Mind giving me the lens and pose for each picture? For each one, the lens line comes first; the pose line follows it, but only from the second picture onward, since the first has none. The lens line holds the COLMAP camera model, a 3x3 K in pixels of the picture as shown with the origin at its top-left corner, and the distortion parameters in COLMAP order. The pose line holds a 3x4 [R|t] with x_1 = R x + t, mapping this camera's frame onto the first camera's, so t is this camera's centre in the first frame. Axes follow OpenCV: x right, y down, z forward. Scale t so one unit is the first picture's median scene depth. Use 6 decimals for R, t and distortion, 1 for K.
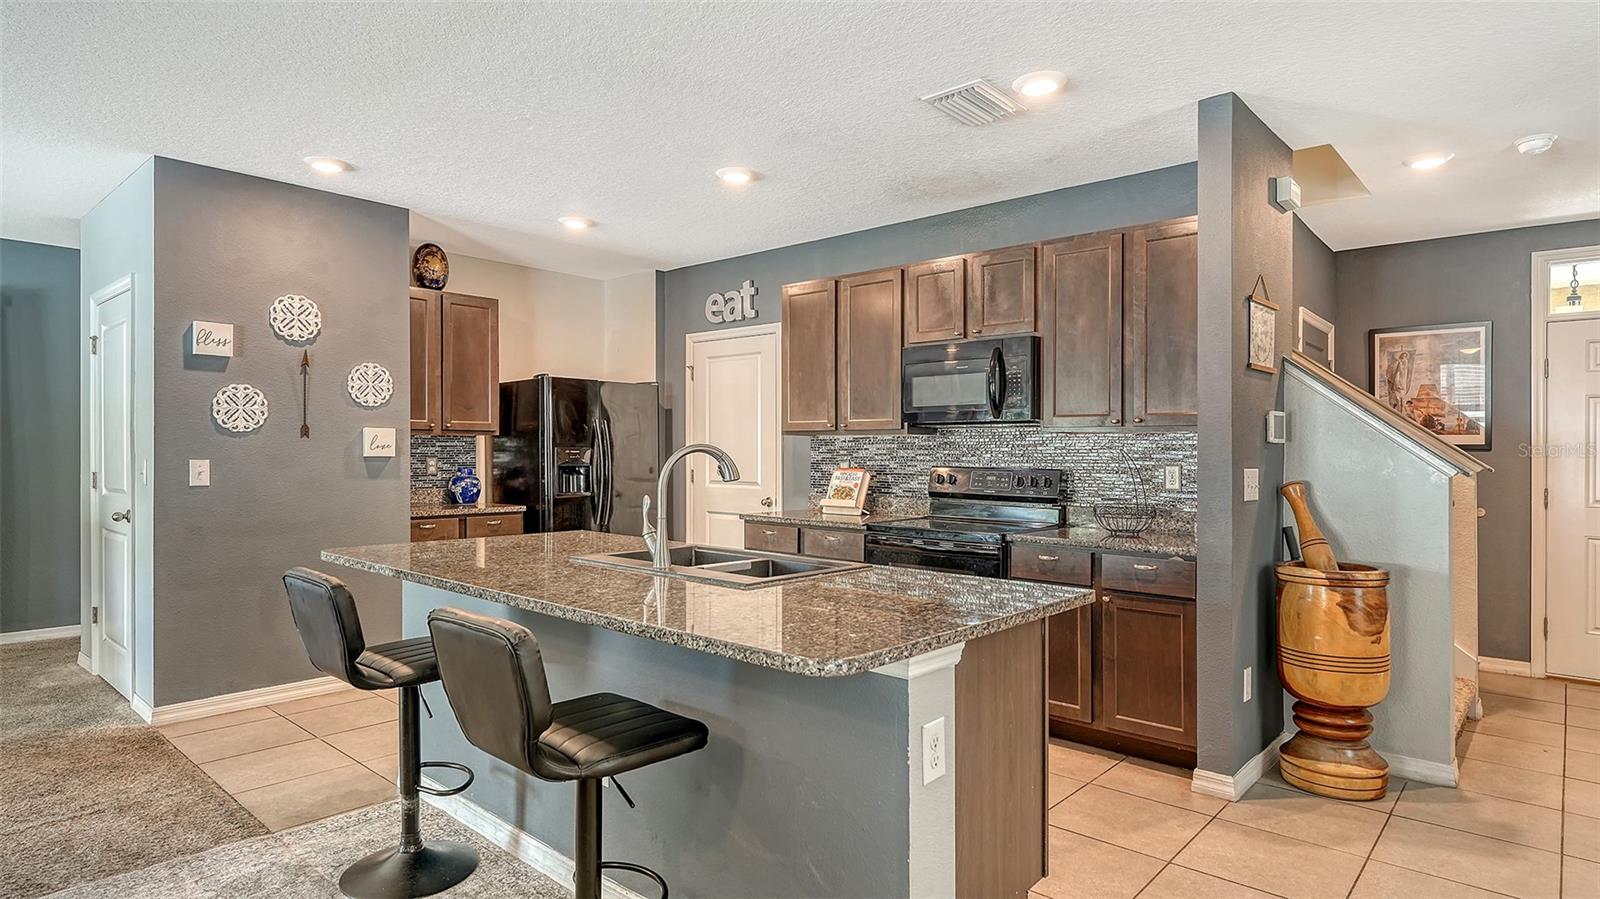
lens RADIAL K [[868.4, 0, 802.2], [0, 868.4, 460.4], [0, 0, 1]] dist [0.000038, 0.000135]
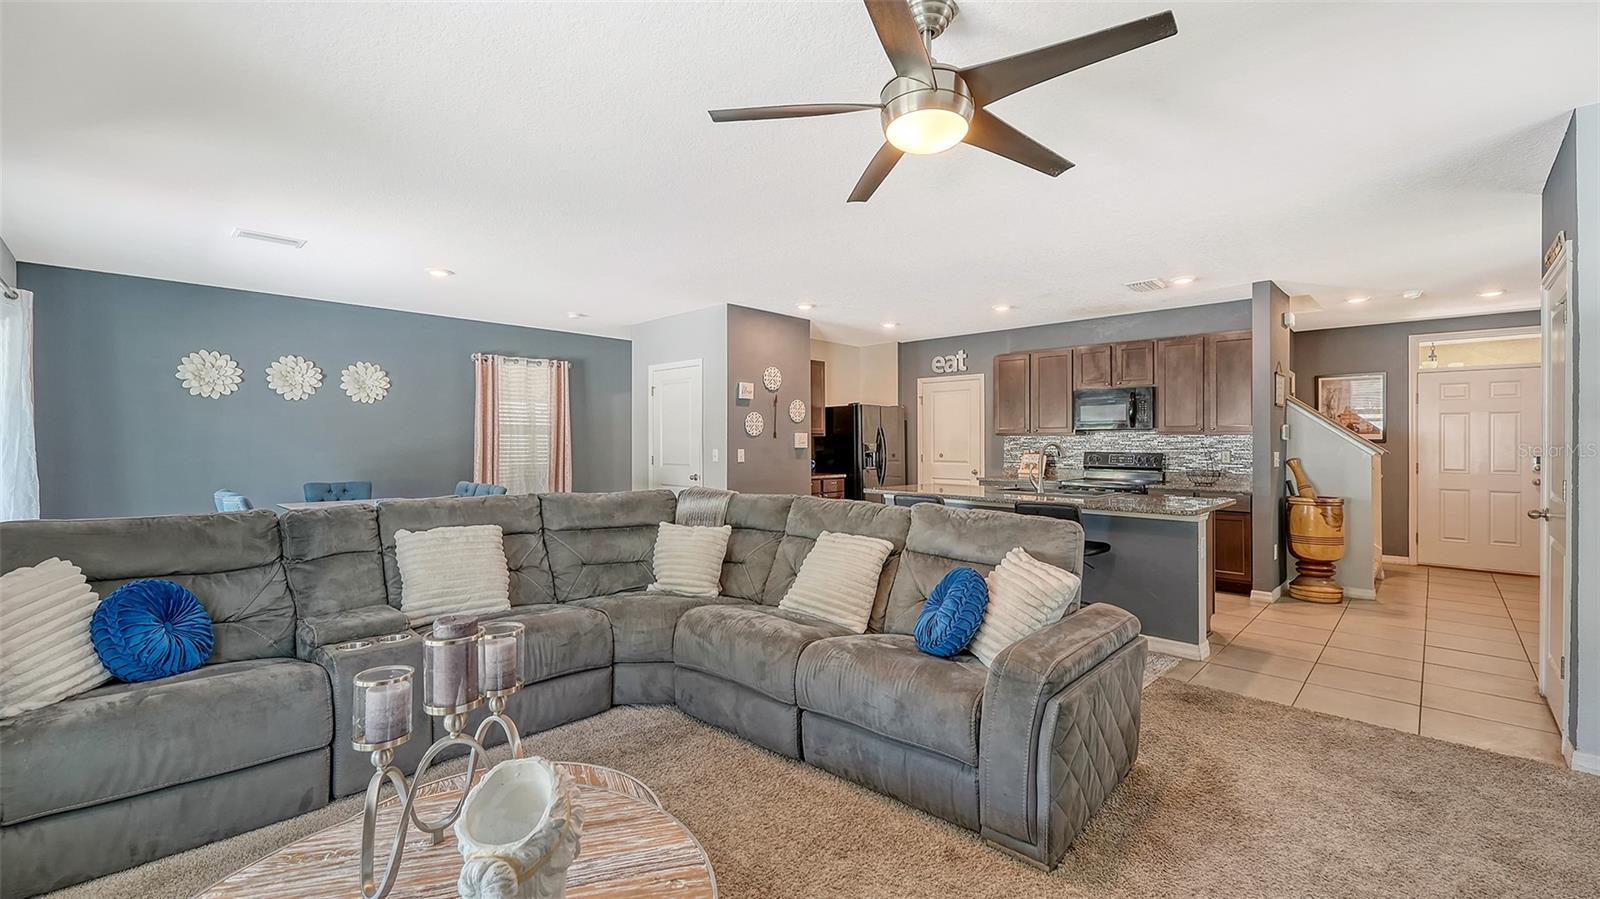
lens RADIAL K [[665.6, 0, 800.0], [0, 665.6, 449.5], [0, 0, 1]] dist [-0.000358, -0.000036]
pose [[0.999304, -0.003201, -0.037175, -0.473332], [0.003155, 0.999994, -0.001300, 0.001670], [0.037179, 0.001182, 0.999308, -0.544510]]
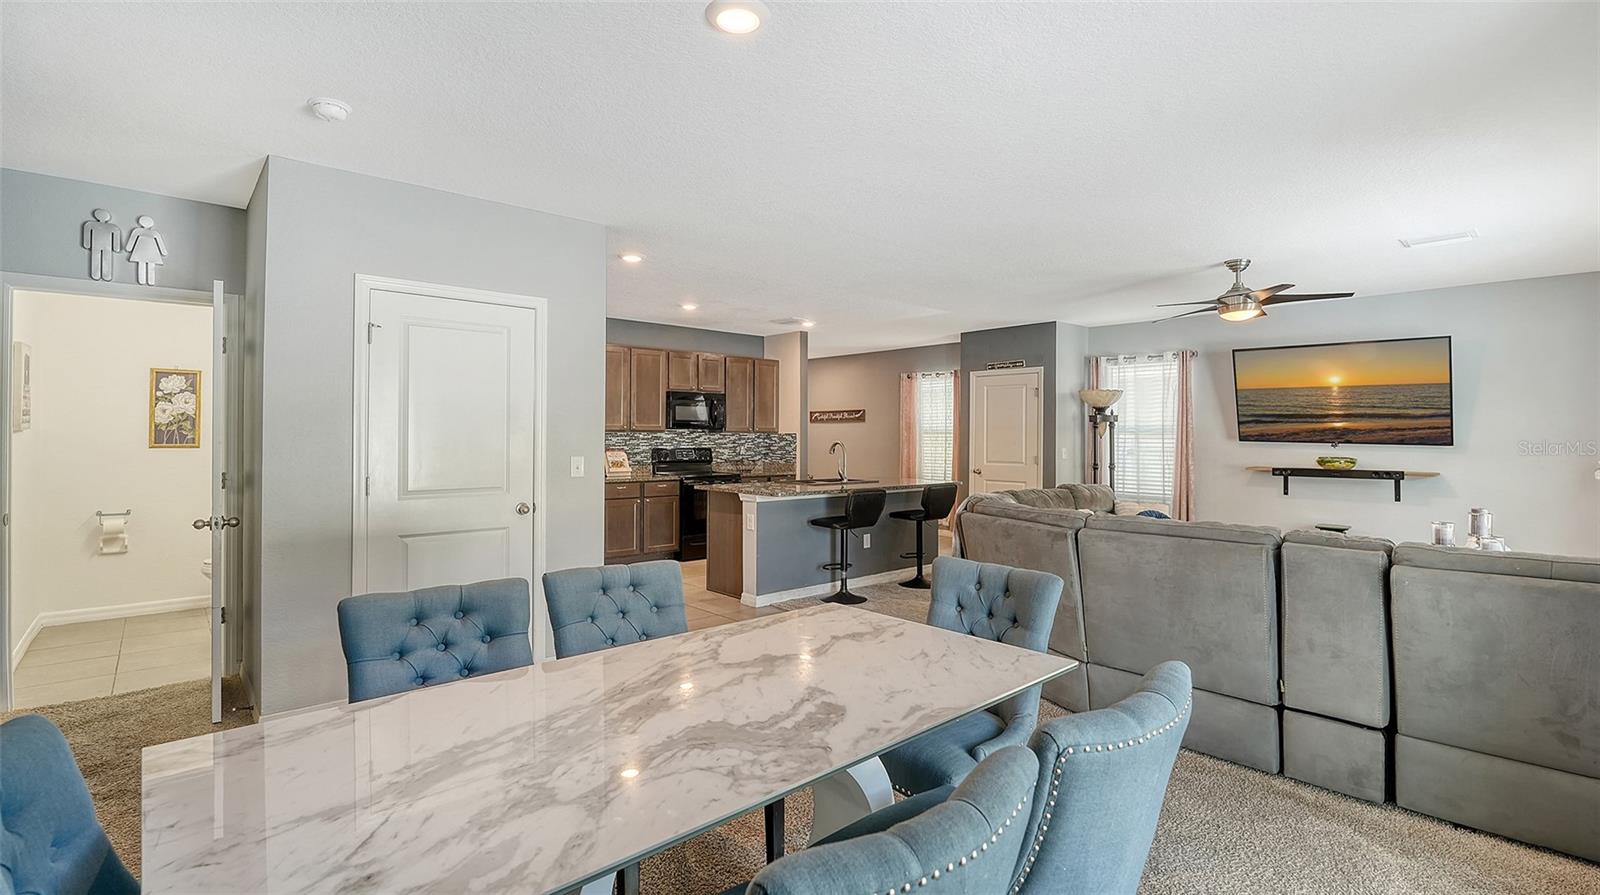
lens RADIAL K [[741.5, 0, 800.0], [0, 741.5, 447.5], [0, 0, 1]] dist [-0.000100, -0.000005]
pose [[0.129221, -0.011570, 0.991548, -1.723252], [0.019331, 0.999771, 0.009147, -0.005081], [-0.991427, 0.017986, 0.129416, 0.499422]]
